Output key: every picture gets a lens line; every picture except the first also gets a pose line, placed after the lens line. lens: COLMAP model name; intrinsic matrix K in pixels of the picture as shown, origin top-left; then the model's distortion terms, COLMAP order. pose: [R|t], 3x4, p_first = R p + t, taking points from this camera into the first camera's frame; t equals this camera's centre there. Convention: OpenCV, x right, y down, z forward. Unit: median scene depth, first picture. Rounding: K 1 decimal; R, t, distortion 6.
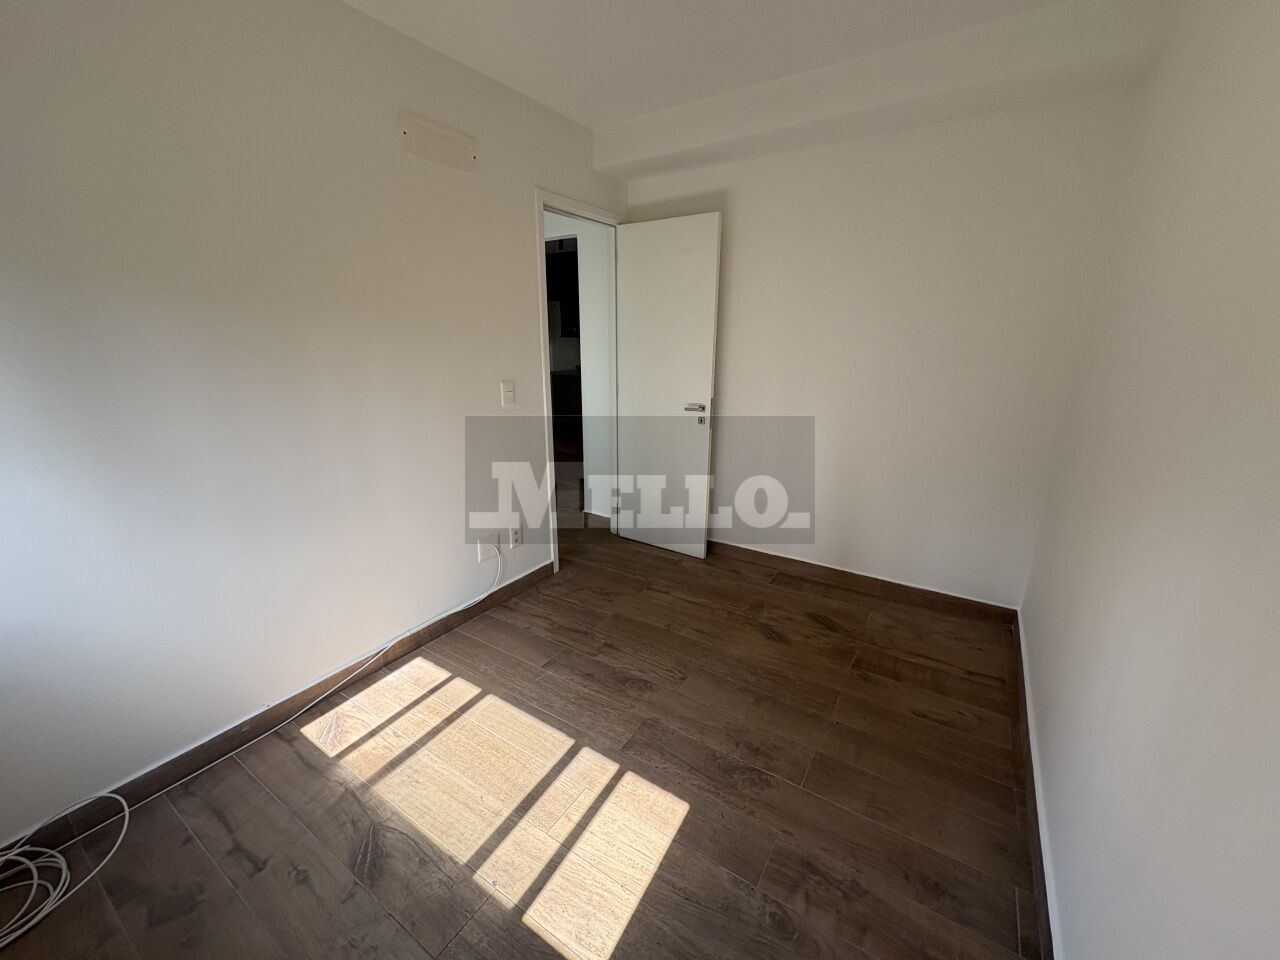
lens RADIAL K [[511.0, 0, 637.9], [0, 511.0, 479.1], [0, 0, 1]] dist [0.006806, 0.000283]
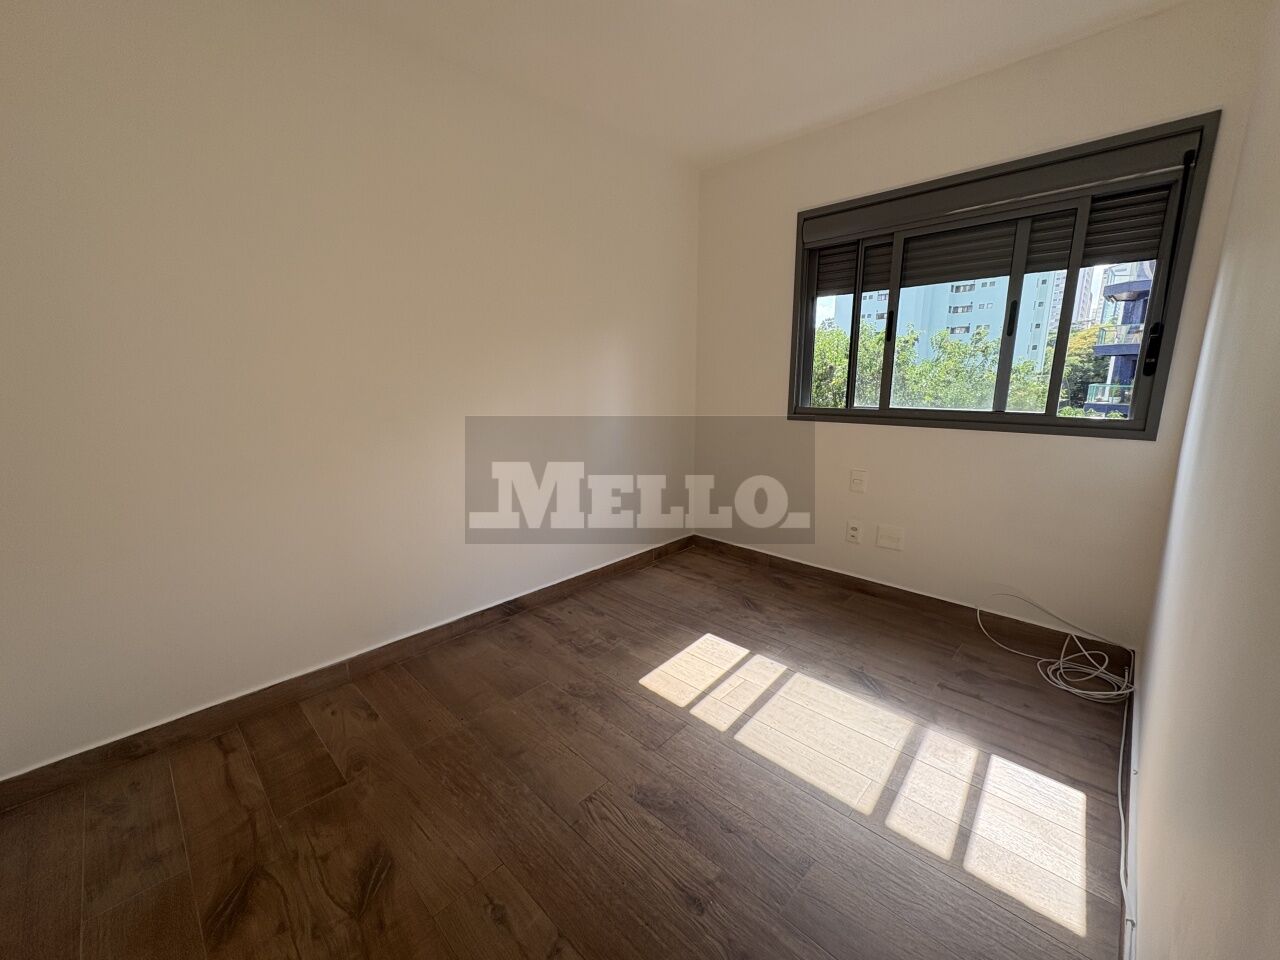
lens RADIAL K [[511.0, 0, 641.6], [0, 511.0, 485.0], [0, 0, 1]] dist [0.006806, 0.000283]
pose [[-0.983182, -0.030812, 0.180010, -0.112557], [0.057272, 0.883926, 0.464106, -0.370358], [-0.173415, 0.466610, -0.867296, 1.682887]]
